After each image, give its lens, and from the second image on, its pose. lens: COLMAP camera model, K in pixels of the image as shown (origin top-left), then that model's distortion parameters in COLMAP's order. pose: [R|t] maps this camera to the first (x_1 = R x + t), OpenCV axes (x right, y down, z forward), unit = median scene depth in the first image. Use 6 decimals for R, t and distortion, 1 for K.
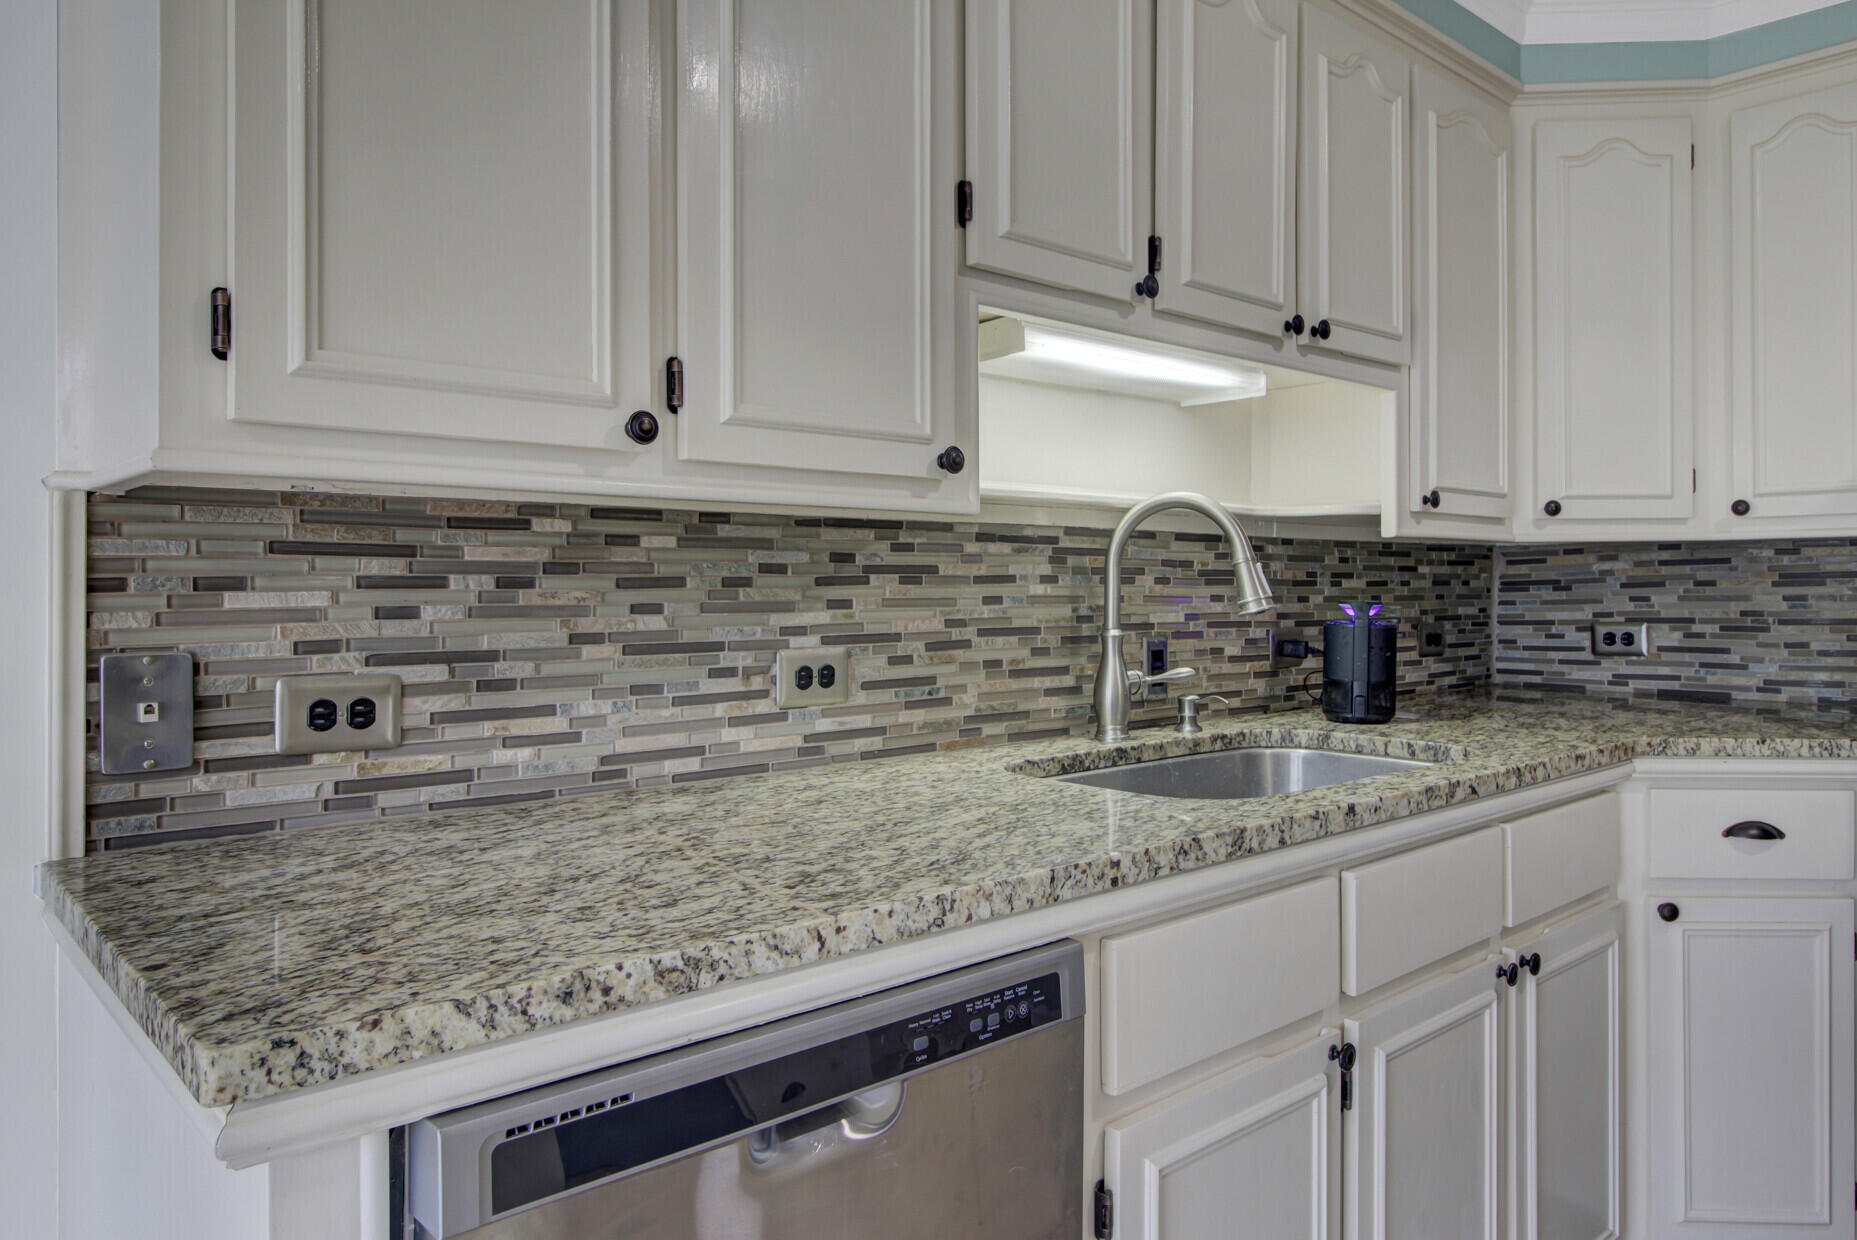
lens RADIAL K [[1248.0, 0, 936.2], [0, 1248.0, 582.3], [0, 0, 1]] dist [0.013169, -0.006251]
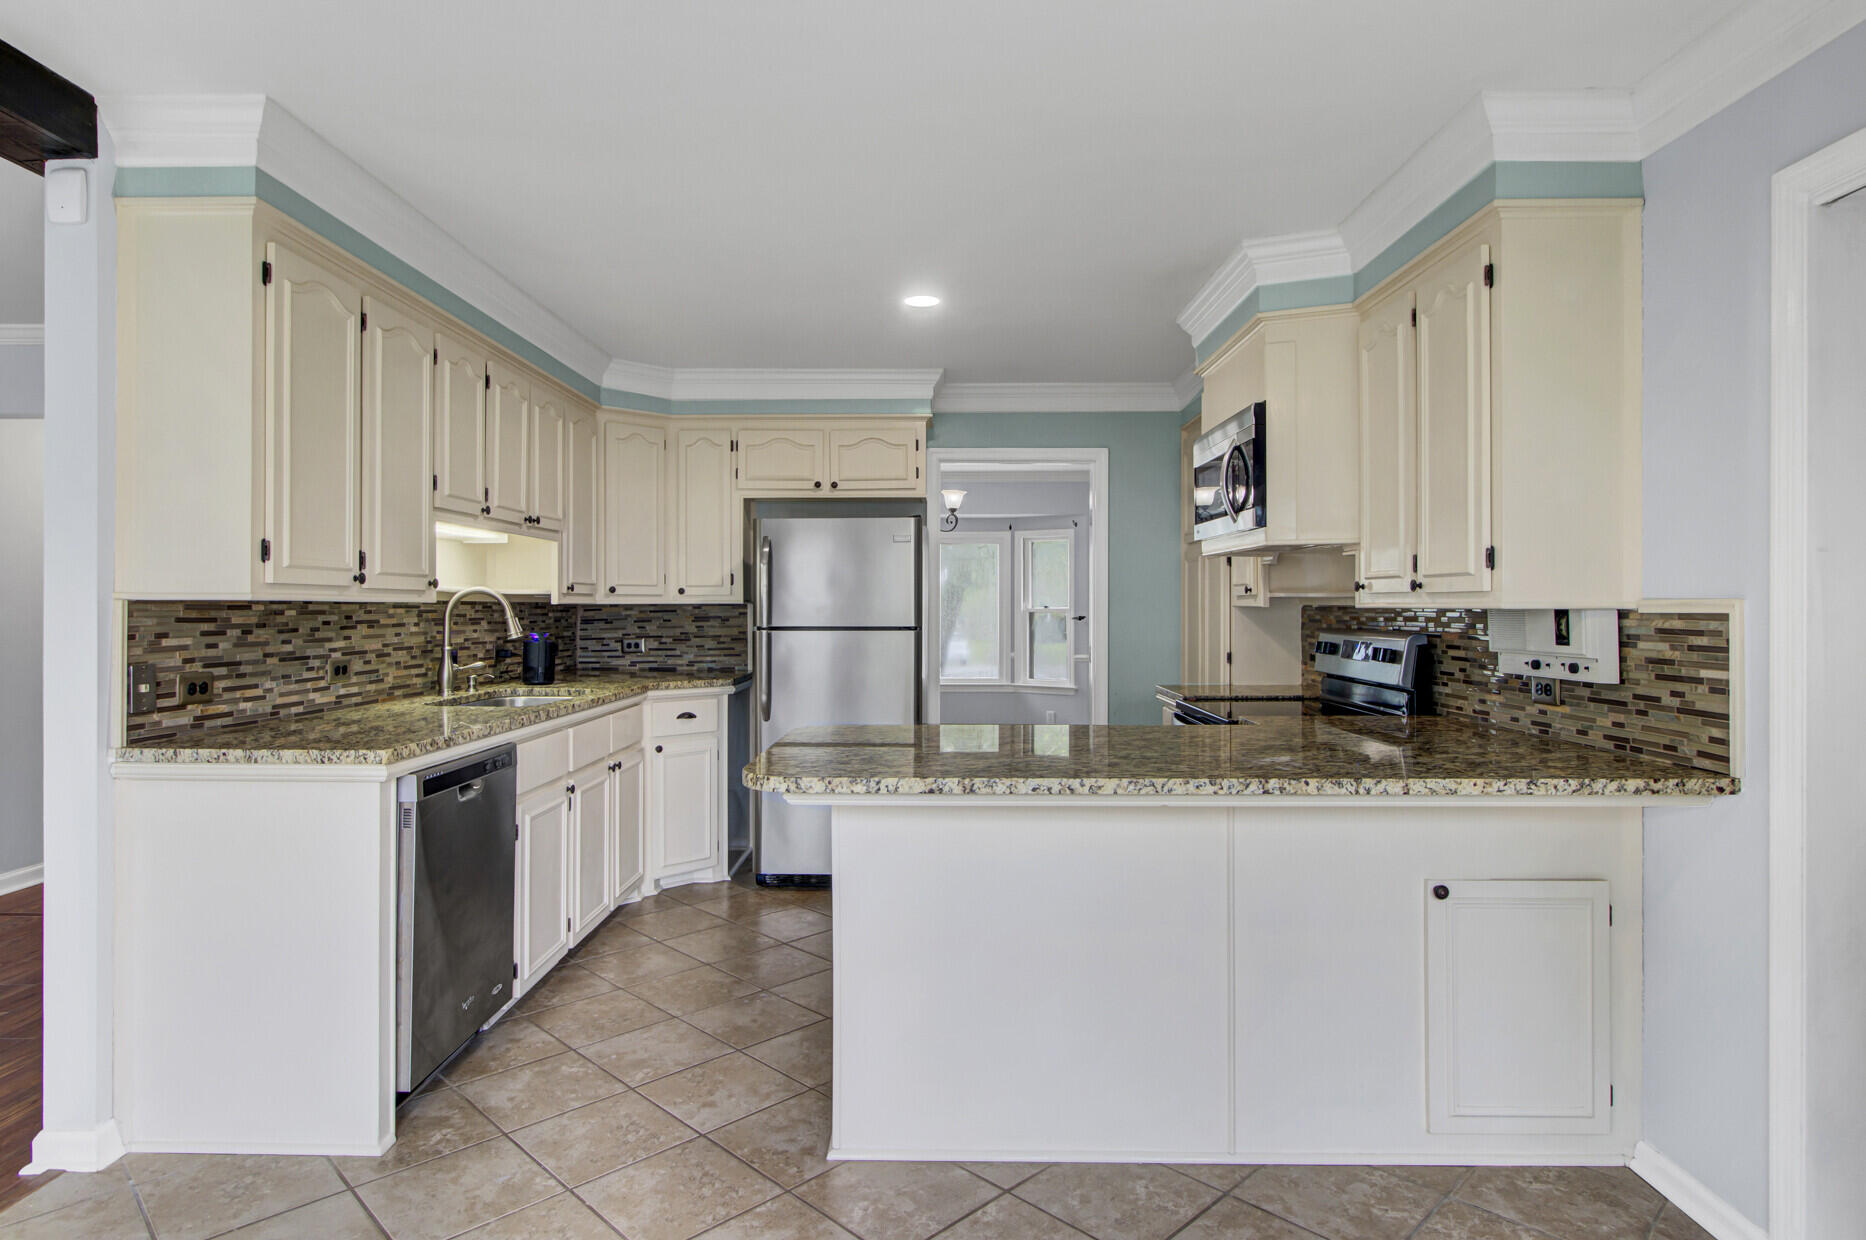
lens RADIAL K [[1012.3, 0, 925.1], [0, 1012.3, 603.0], [0, 0, 1]] dist [-0.015518, -0.000853]
pose [[0.679197, 0.006067, 0.733931, -0.690107], [-0.004946, 0.999981, -0.003688, -0.043399], [-0.733939, -0.001125, 0.679214, -0.985438]]
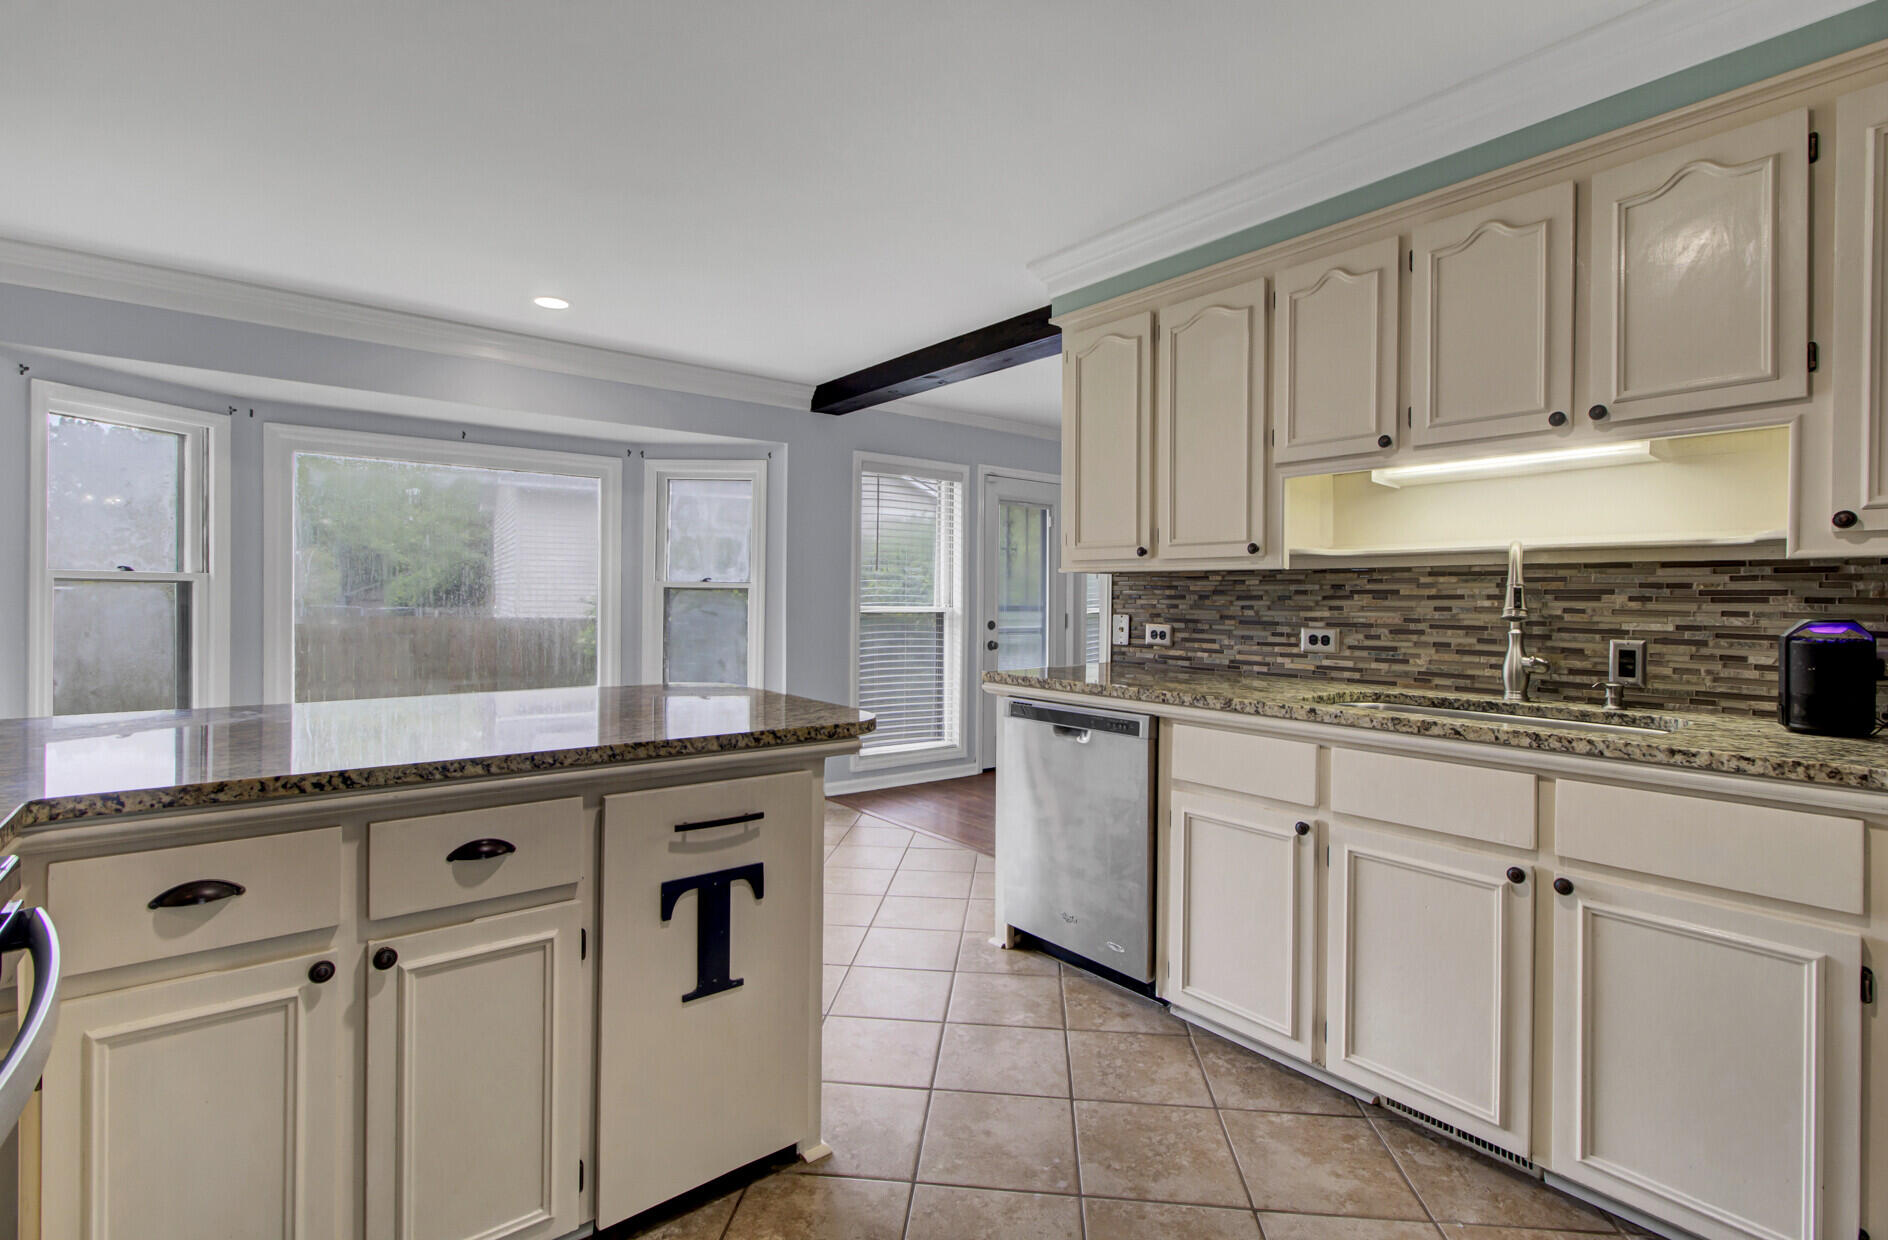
lens RADIAL K [[878.1, 0, 942.3], [0, 878.1, 610.9], [0, 0, 1]] dist [0.004125, 0.000532]
pose [[-0.053970, 0.018581, -0.998370, 1.449094], [-0.004397, 0.999813, 0.018845, -0.003565], [0.998533, 0.005407, -0.053879, 0.389301]]
